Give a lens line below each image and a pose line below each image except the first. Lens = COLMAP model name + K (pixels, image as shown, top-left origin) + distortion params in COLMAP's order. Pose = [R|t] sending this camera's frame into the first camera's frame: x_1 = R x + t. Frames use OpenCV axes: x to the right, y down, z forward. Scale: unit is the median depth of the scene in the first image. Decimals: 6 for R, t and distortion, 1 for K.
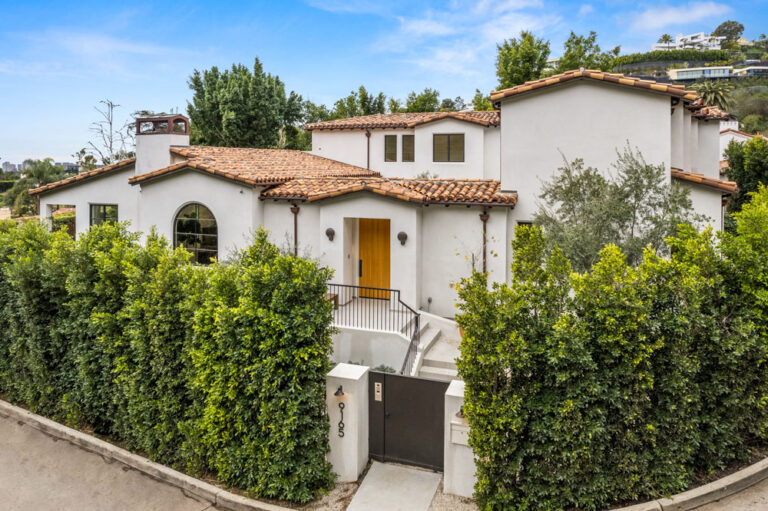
lens RADIAL K [[493.9, 0, 384.8], [0, 493.9, 255.8], [0, 0, 1]] dist [-0.007317, 0.002906]
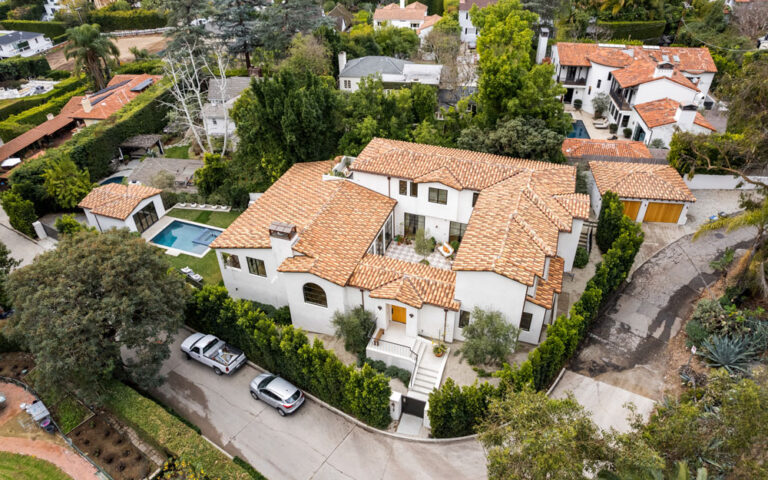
lens RADIAL K [[482.2, 0, 397.2], [0, 482.2, 234.3], [0, 0, 1]] dist [0.002932, 0.001608]
pose [[0.999589, -0.021941, 0.018461, -0.063982], [0.006636, 0.803360, 0.595457, -1.654547], [-0.027896, -0.595089, 0.803175, -0.600474]]
